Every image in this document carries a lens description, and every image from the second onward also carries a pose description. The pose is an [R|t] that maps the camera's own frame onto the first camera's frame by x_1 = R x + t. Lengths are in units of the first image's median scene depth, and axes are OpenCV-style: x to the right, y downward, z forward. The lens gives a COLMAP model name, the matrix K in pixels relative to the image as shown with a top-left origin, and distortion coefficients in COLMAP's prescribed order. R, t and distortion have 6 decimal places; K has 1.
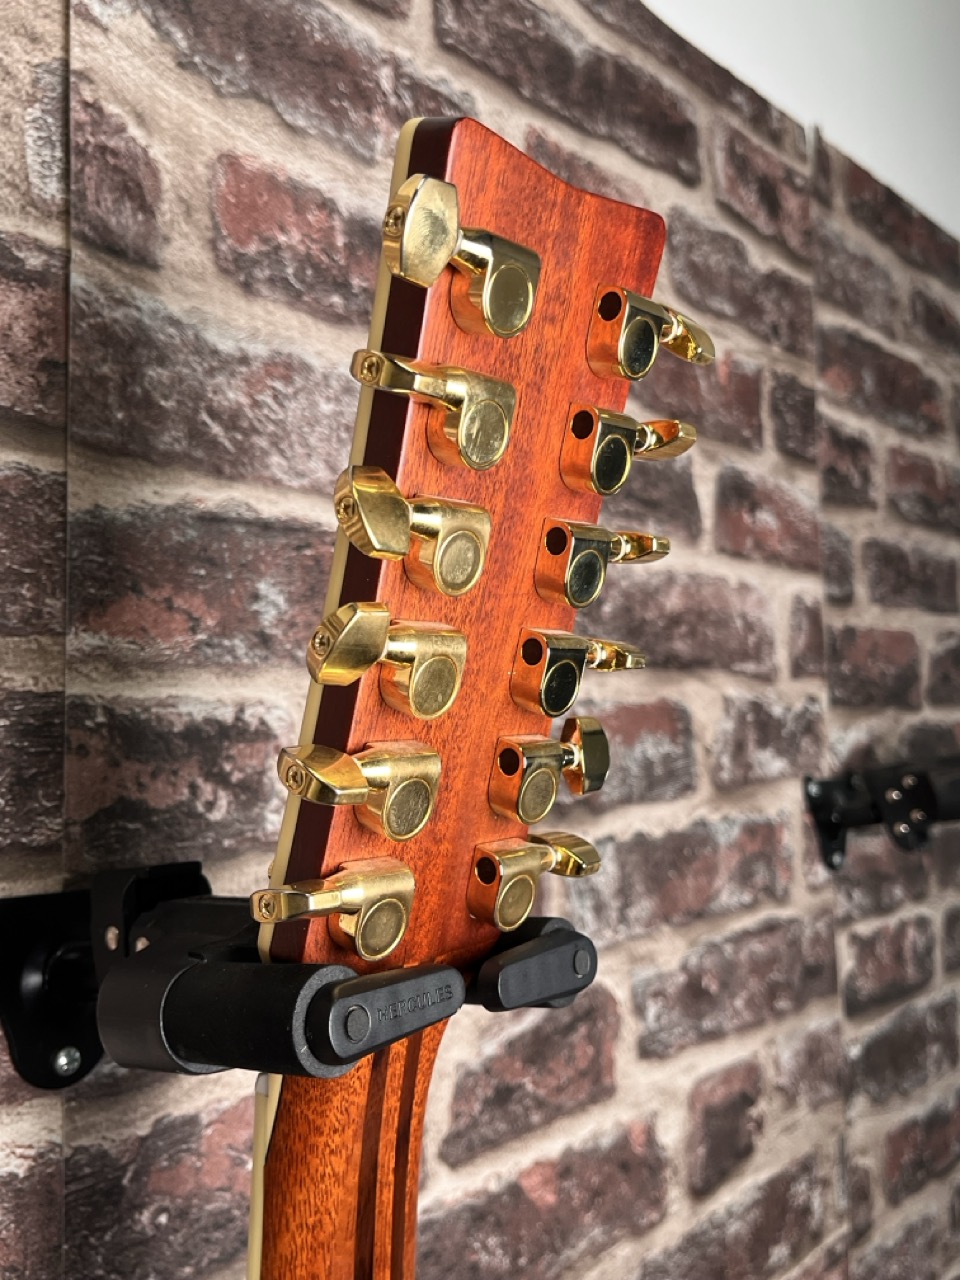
lens RADIAL K [[1268.9, 0, 488.7], [0, 1268.9, 635.3], [0, 0, 1]] dist [0.023944, 0.000000]
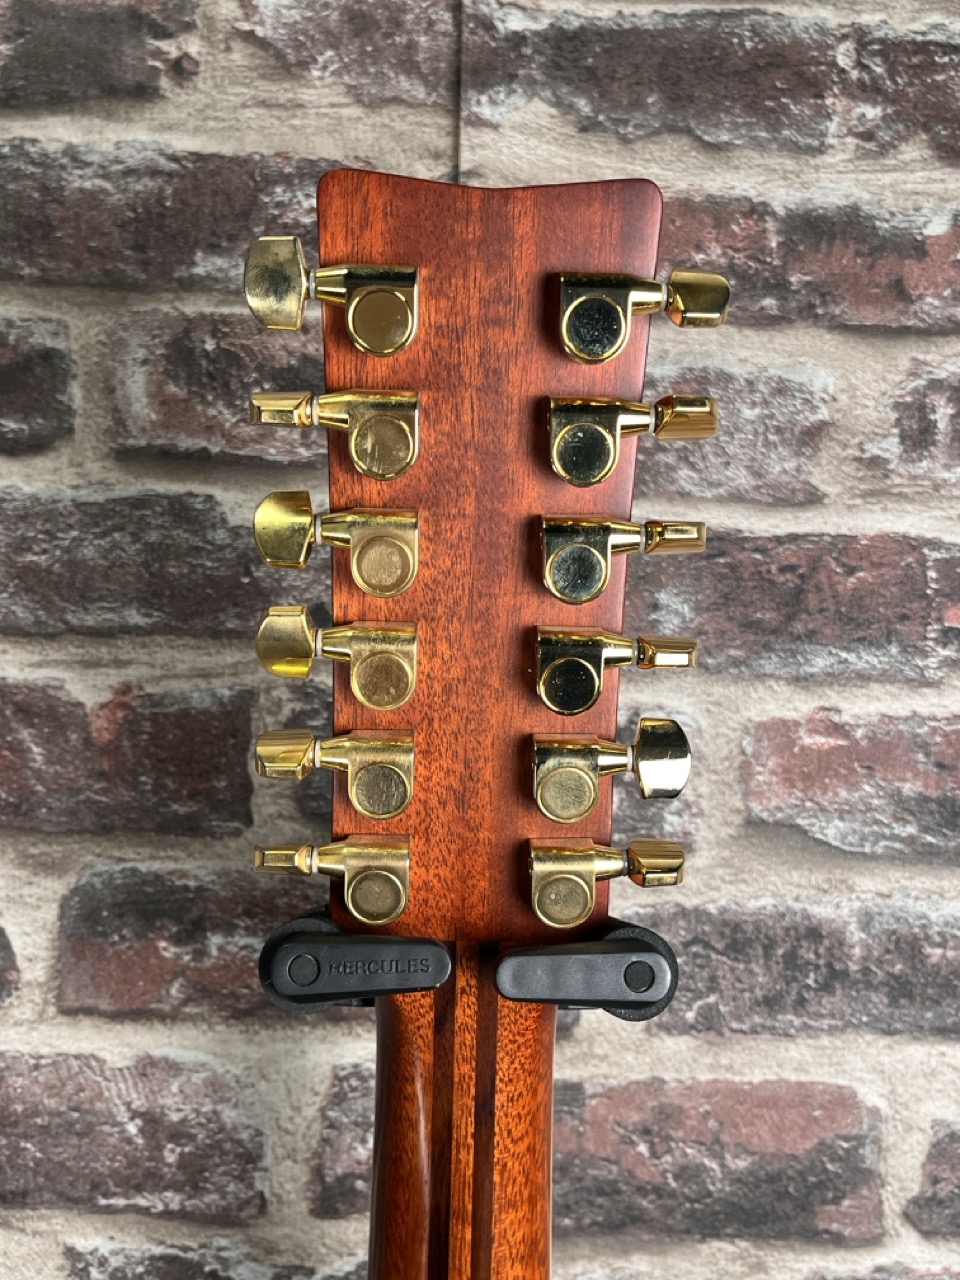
lens RADIAL K [[1268.9, 0, 492.2], [0, 1268.9, 637.9], [0, 0, 1]] dist [0.023944, 0.000000]
pose [[0.684972, -0.022674, -0.728216, 0.354467], [0.010517, 0.999719, -0.021235, 0.012129], [0.728493, 0.006887, 0.685018, 0.134346]]
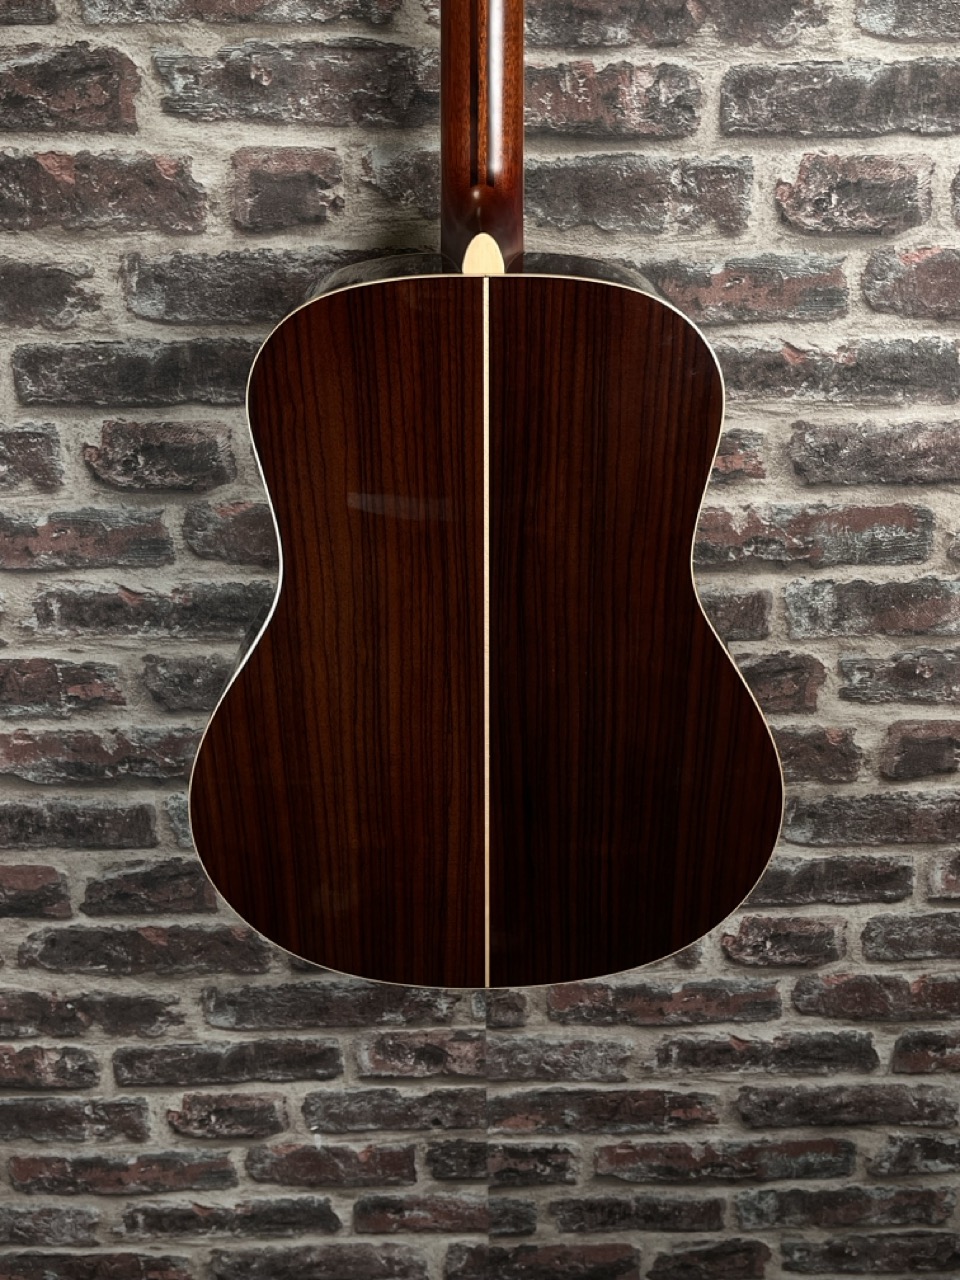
lens RADIAL K [[1268.9, 0, 487.5], [0, 1268.9, 652.3], [0, 0, 1]] dist [0.023944, 0.000000]
pose [[0.660289, 0.297652, -0.689509, 1.012606], [0.035030, 0.904901, 0.424179, -0.507048], [0.750194, -0.304234, 0.587069, -0.406613]]
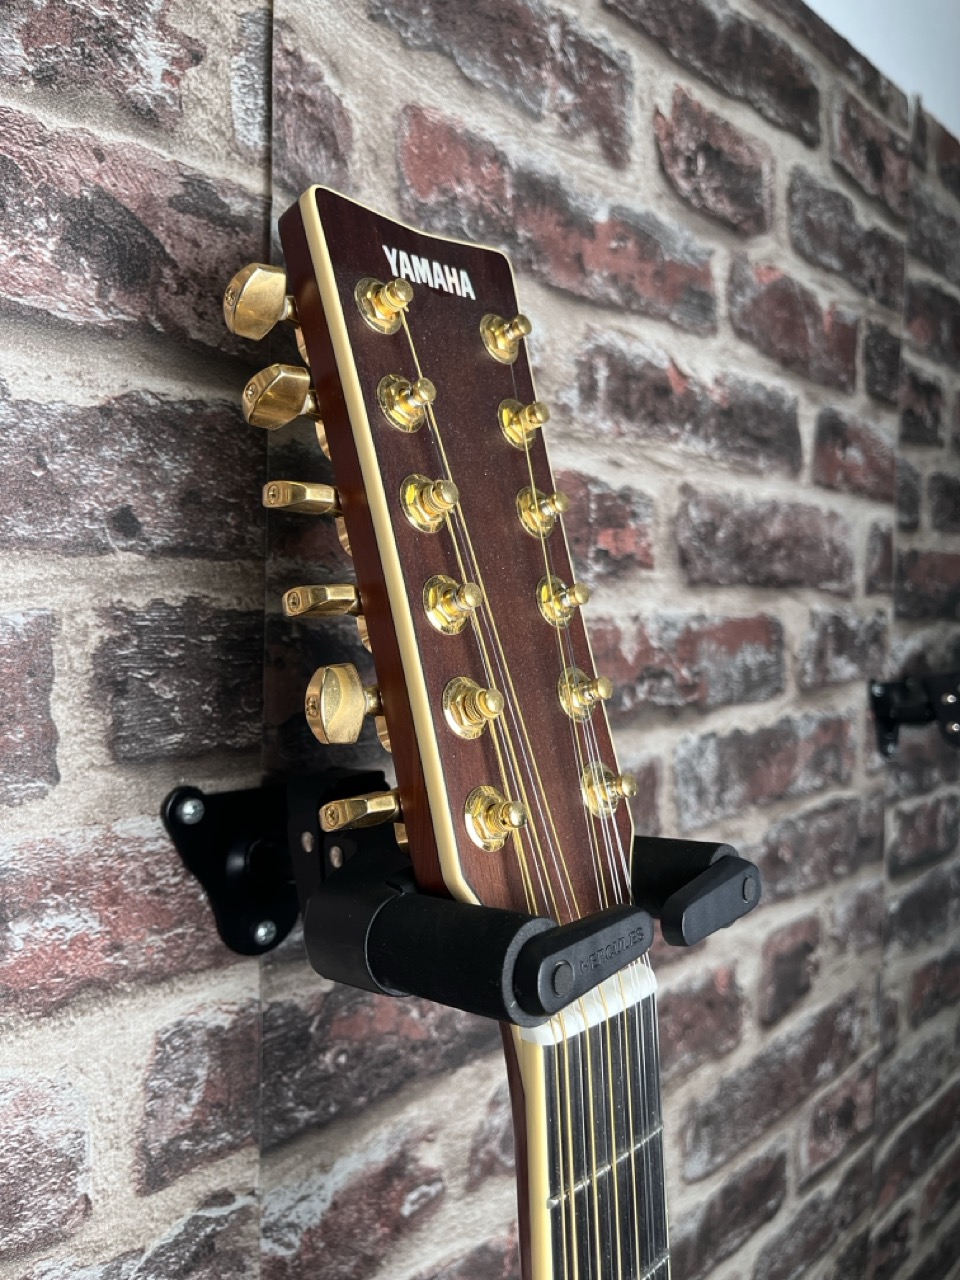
lens RADIAL K [[979.2, 0, 486.5], [0, 979.2, 632.6], [0, 0, 1]] dist [0.056363, -0.082549]
pose [[0.996628, 0.038489, -0.072462, -0.048281], [-0.030631, 0.993831, 0.106589, -0.021540], [0.076117, -0.104010, 0.991659, 0.101497]]
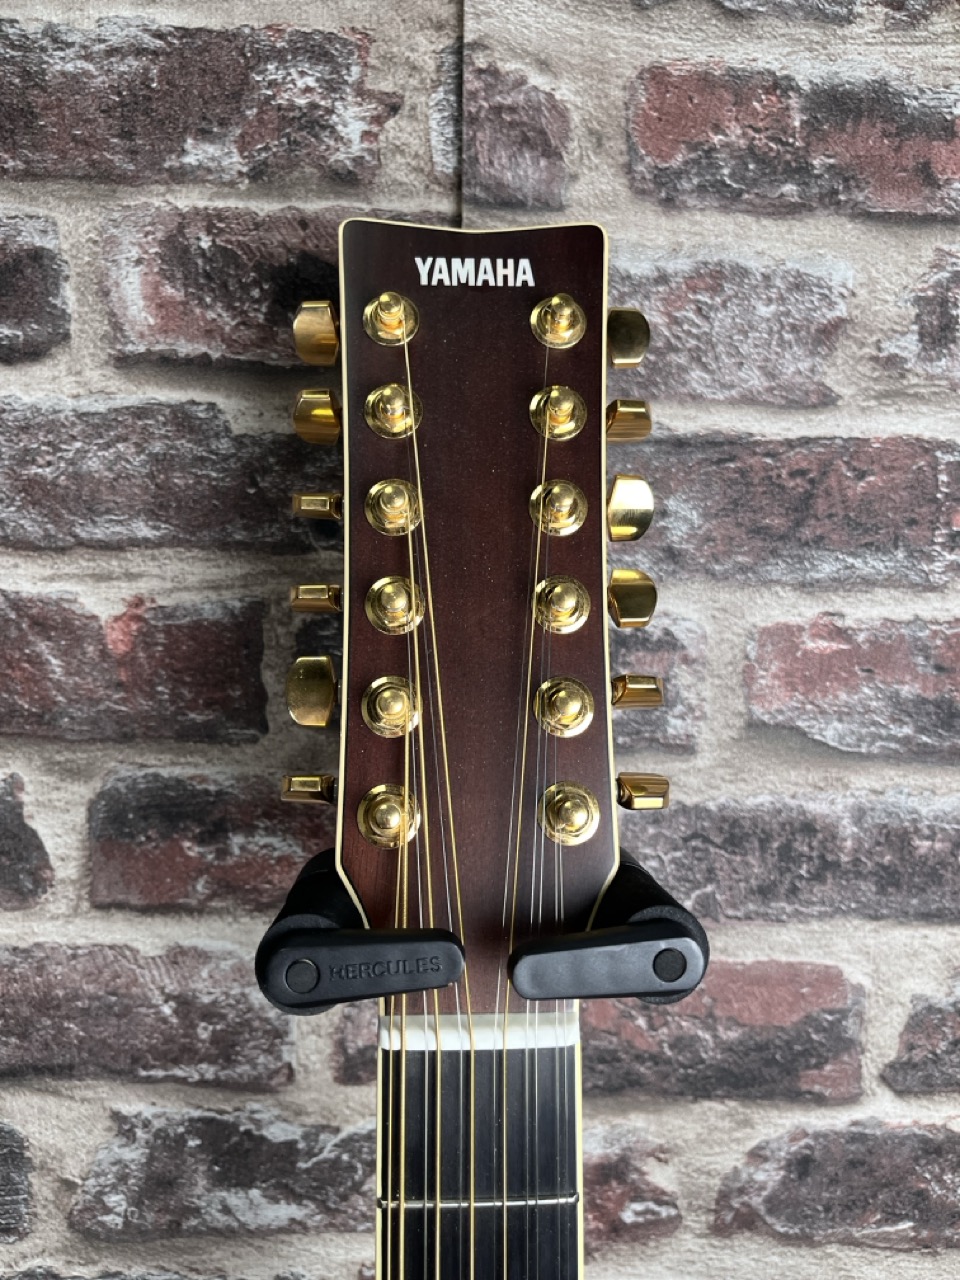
lens RADIAL K [[979.2, 0, 471.9], [0, 979.2, 632.8], [0, 0, 1]] dist [0.056363, -0.082549]
pose [[0.673017, 0.090290, -0.734095, 0.228807], [0.016896, 0.990385, 0.137303, -0.034064], [0.739434, -0.104811, 0.665020, 0.243475]]
